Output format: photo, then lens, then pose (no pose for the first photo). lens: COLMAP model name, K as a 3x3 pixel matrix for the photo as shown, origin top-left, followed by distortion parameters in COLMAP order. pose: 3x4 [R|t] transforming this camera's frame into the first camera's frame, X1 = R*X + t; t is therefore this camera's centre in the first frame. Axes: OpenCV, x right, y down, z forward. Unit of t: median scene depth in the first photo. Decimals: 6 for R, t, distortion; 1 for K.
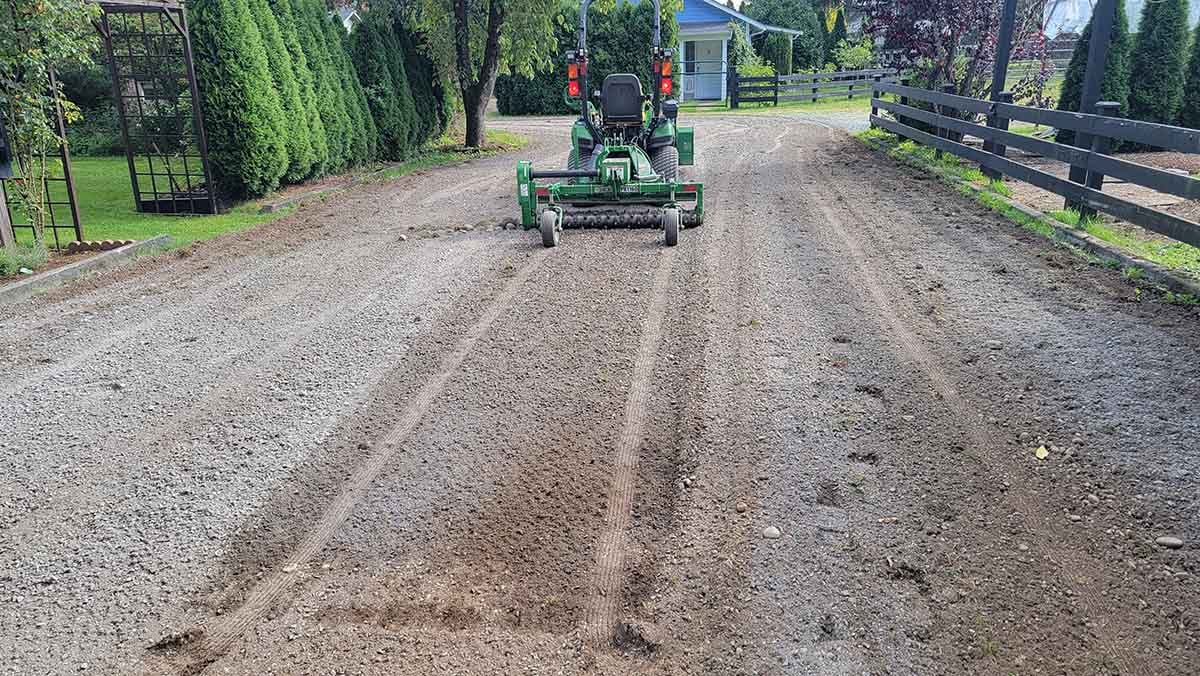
lens RADIAL K [[829.9, 0, 595.8], [0, 829.9, 328.4], [0, 0, 1]] dist [0.086952, -0.075521]
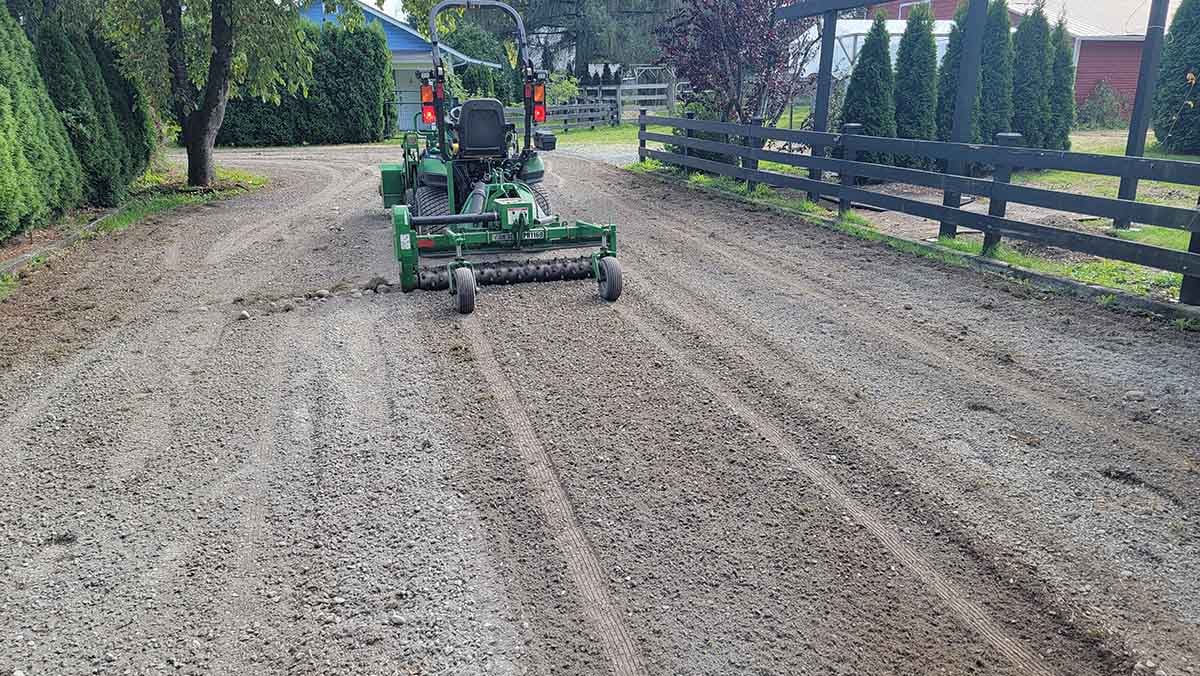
lens RADIAL K [[840.0, 0, 596.1], [0, 840.0, 330.6], [0, 0, 1]] dist [0.067782, -0.054877]
pose [[0.923733, -0.086179, 0.373217, -0.157000], [0.099701, 0.994872, -0.017040, -0.036594], [-0.369834, 0.052950, 0.927588, 0.144125]]
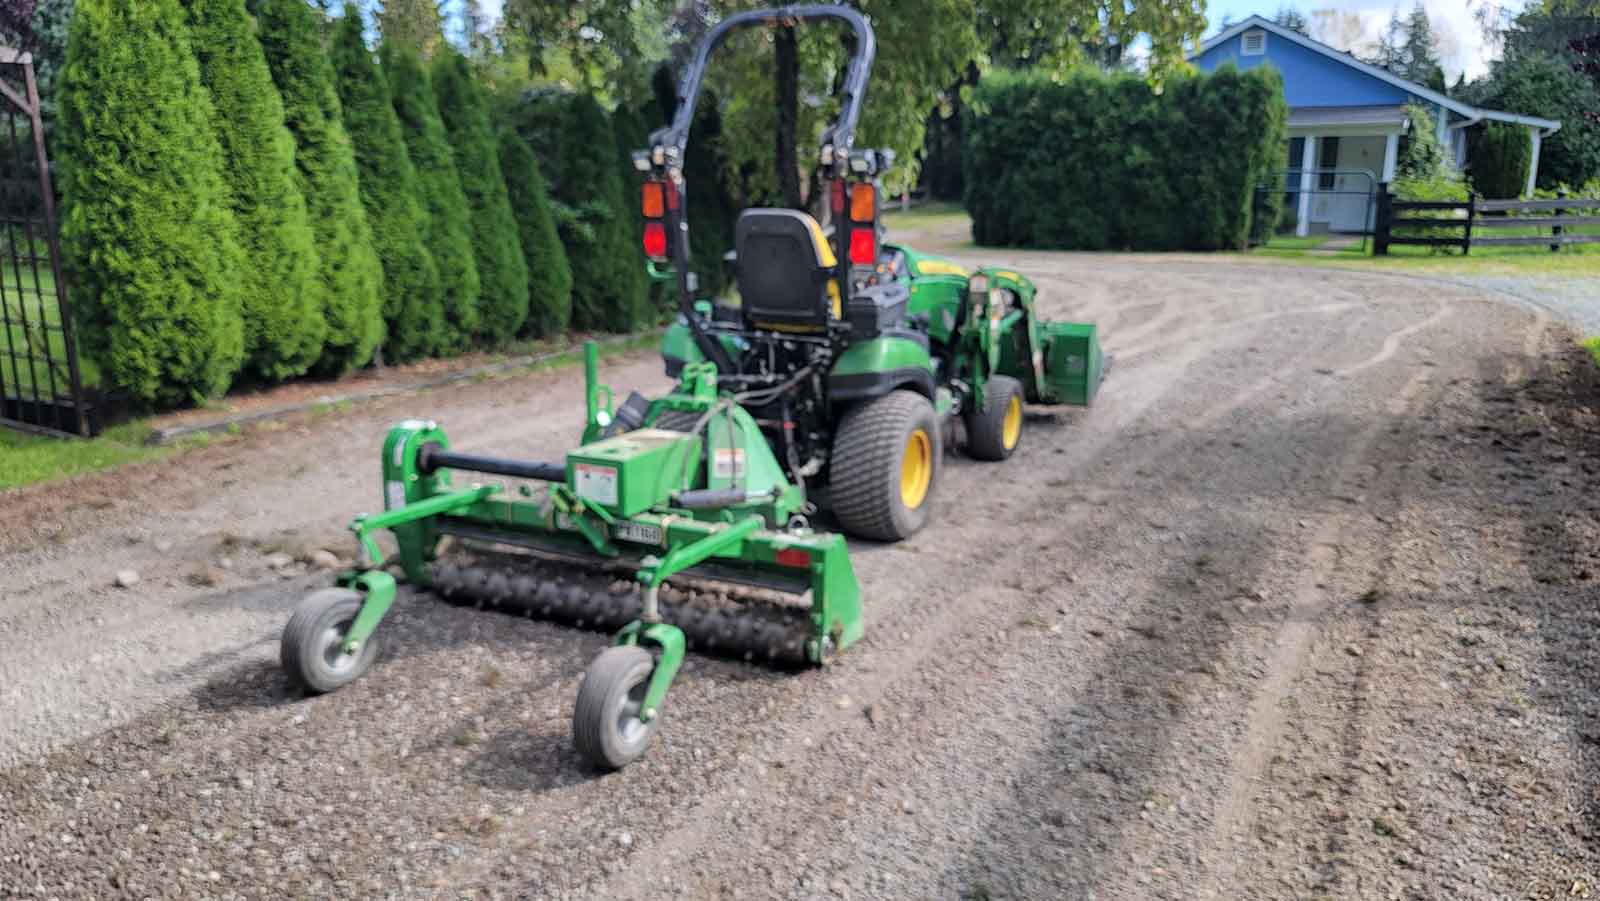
lens RADIAL K [[1120.0, 0, 794.9], [0, 1120.0, 440.6], [0, 0, 1]] dist [0.067782, -0.054877]
pose [[0.930711, 0.110807, -0.348567, 0.187552], [-0.132831, 0.990337, -0.039852, -0.138615], [0.340783, 0.083391, 0.936436, 0.402841]]
